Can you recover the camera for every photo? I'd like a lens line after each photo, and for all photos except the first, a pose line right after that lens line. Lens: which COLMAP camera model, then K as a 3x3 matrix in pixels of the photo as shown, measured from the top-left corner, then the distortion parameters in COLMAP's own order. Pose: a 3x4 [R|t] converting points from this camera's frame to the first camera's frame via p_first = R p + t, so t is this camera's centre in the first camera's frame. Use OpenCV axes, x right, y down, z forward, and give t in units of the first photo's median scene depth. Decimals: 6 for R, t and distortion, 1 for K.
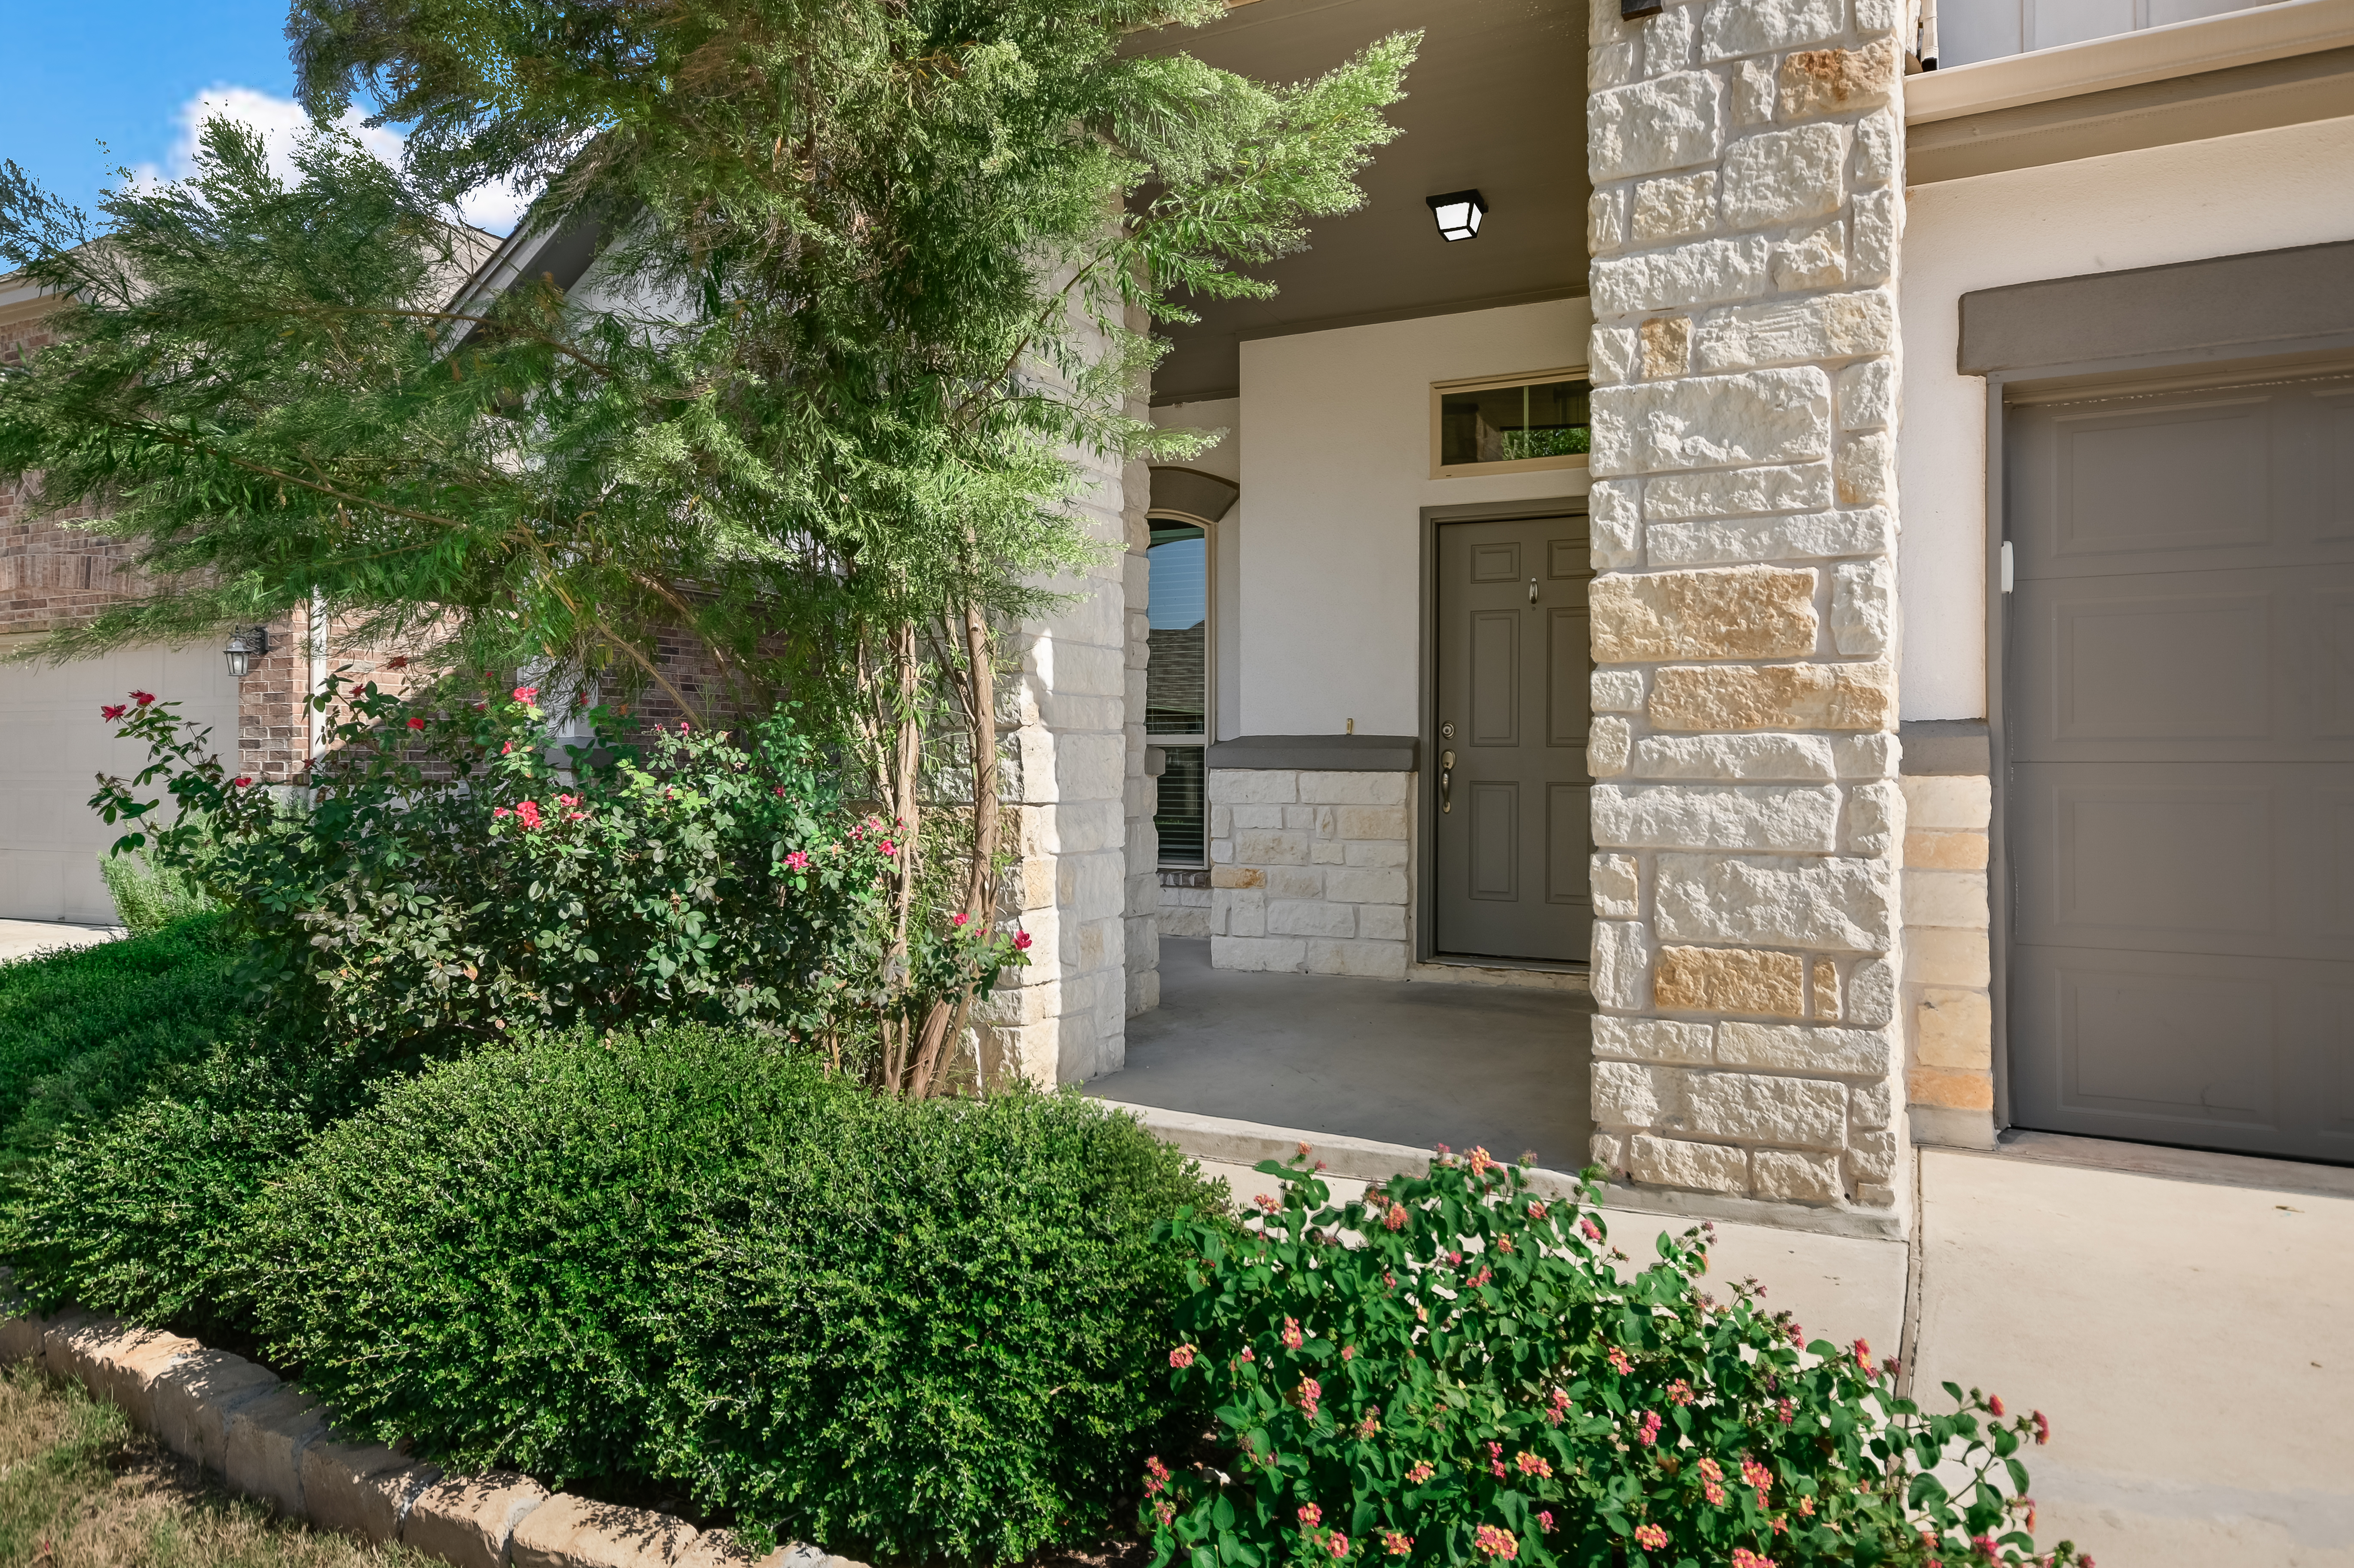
lens RADIAL K [[1454.0, 0, 1175.7], [0, 1454.0, 598.4], [0, 0, 1]] dist [0.003581, 0.002171]
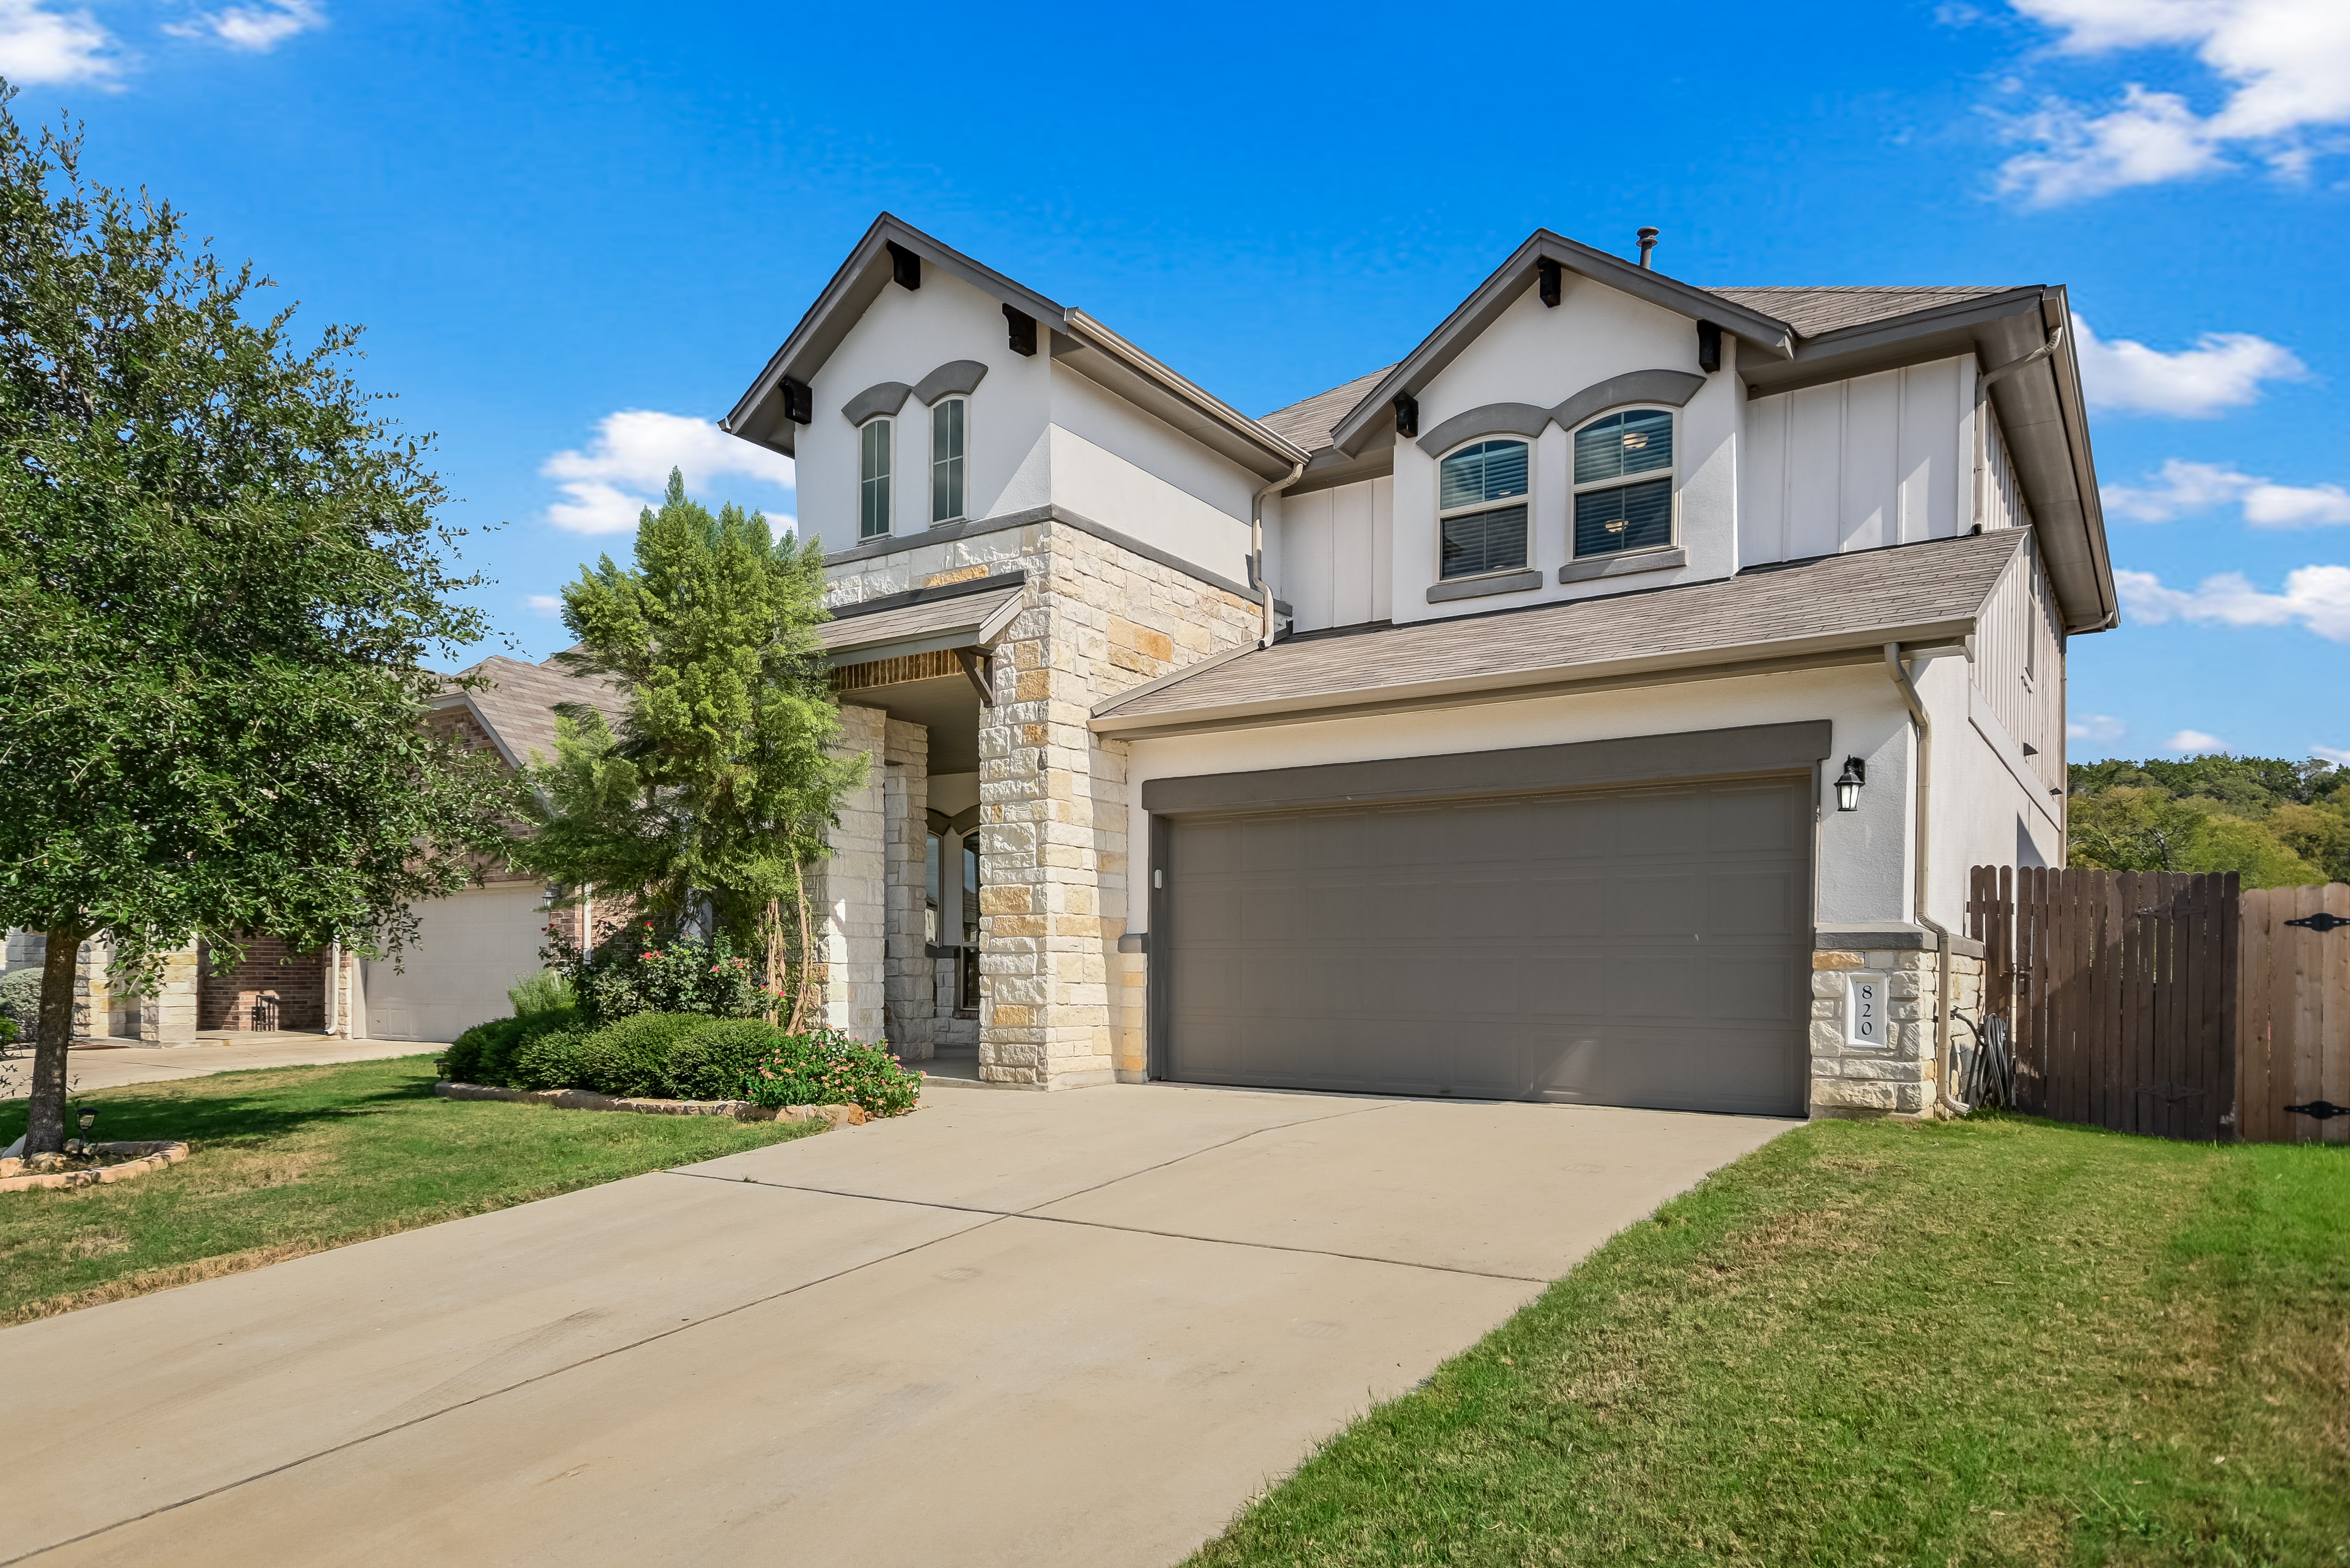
lens RADIAL K [[1457.5, 0, 1175.0], [0, 1457.5, 784.0], [0, 0, 1]] dist [0.001883, 0.000673]
pose [[0.990226, -0.010855, -0.139052, 1.193927], [0.008352, 0.999793, -0.018573, -0.180713], [0.139224, 0.017230, 0.990111, -2.127781]]
